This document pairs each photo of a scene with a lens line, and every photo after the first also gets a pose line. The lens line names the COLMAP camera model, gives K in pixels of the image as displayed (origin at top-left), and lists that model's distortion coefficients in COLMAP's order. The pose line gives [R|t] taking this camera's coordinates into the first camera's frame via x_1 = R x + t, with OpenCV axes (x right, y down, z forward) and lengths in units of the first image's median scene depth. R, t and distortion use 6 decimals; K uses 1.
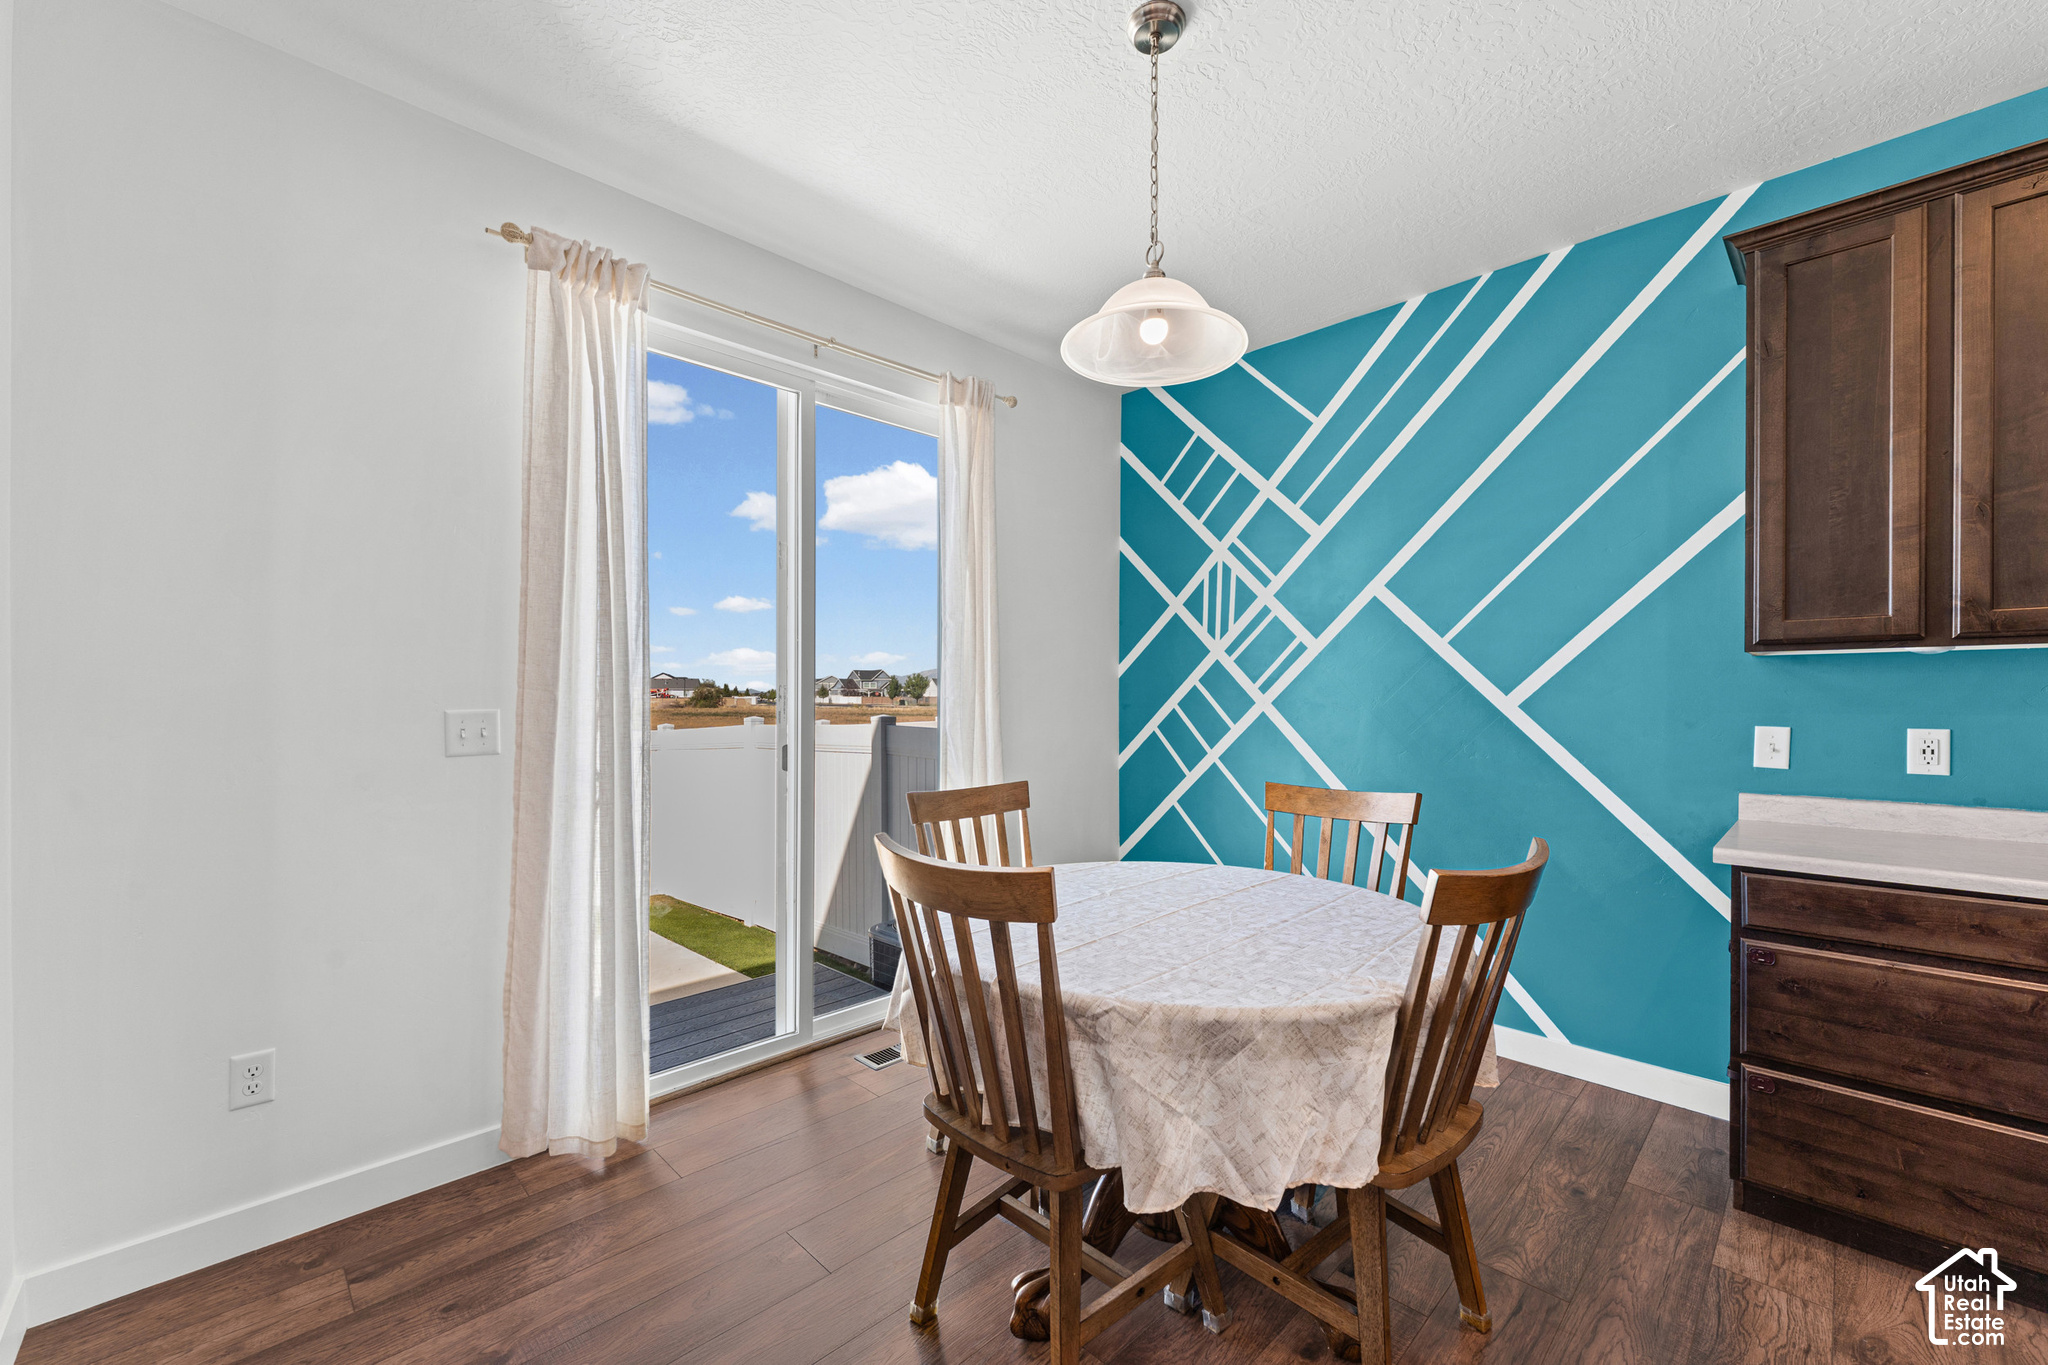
lens RADIAL K [[822.8, 0, 1010.2], [0, 822.8, 704.4], [0, 0, 1]] dist [0.002096, -0.001291]
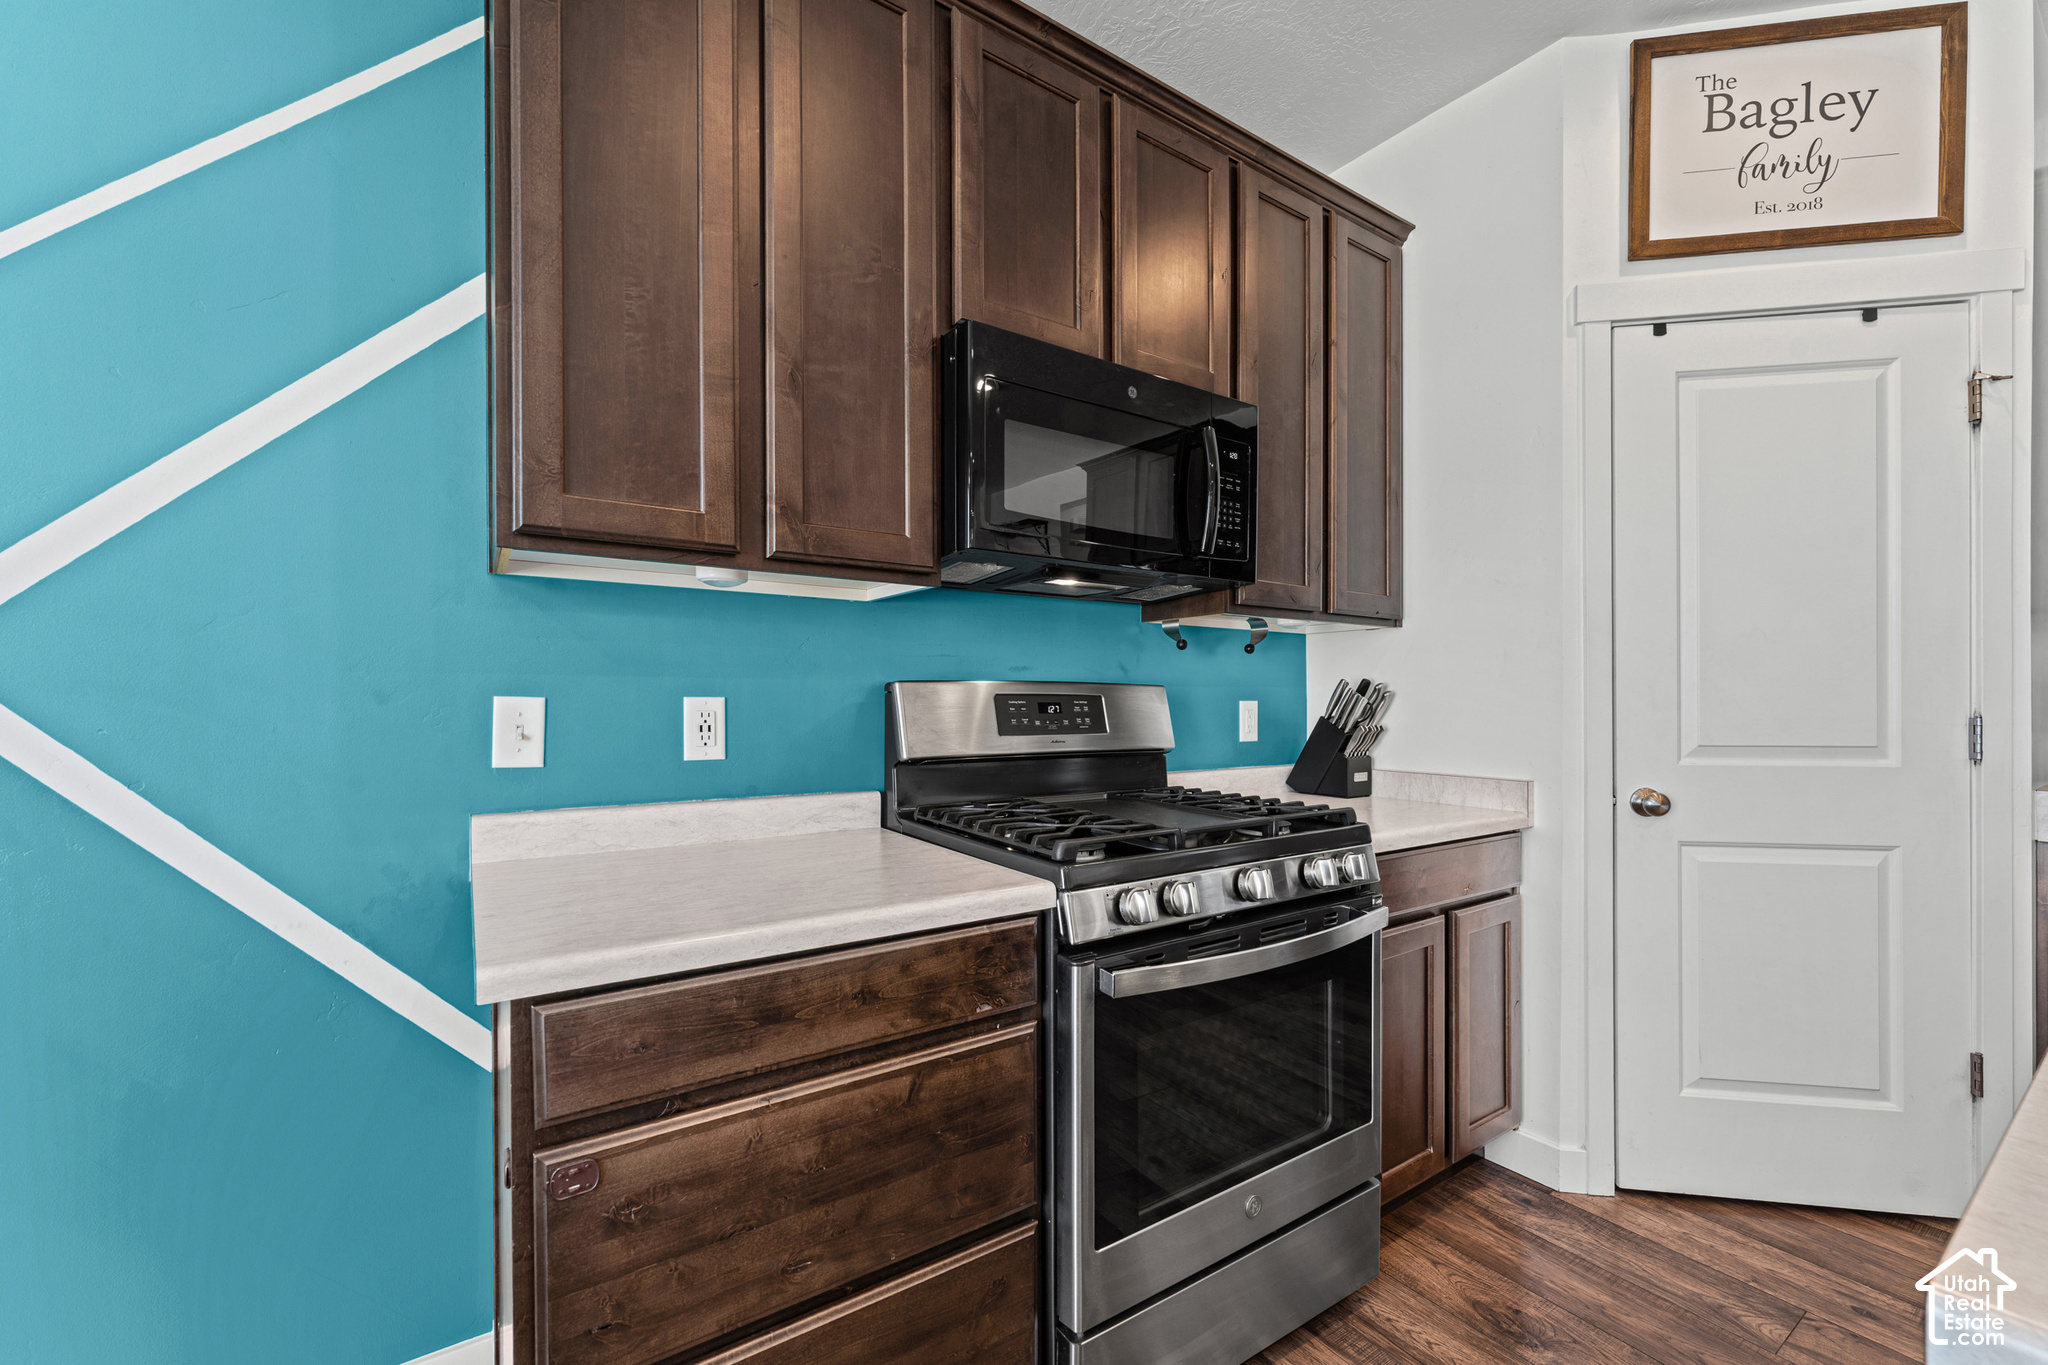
lens RADIAL K [[822.8, 0, 1014.2], [0, 822.8, 708.6], [0, 0, 1]] dist [0.002096, -0.001291]
pose [[0.179271, -0.007857, 0.983768, 0.489762], [0.006694, 0.999955, 0.006766, 0.040298], [-0.983777, 0.005372, 0.179315, 0.652708]]
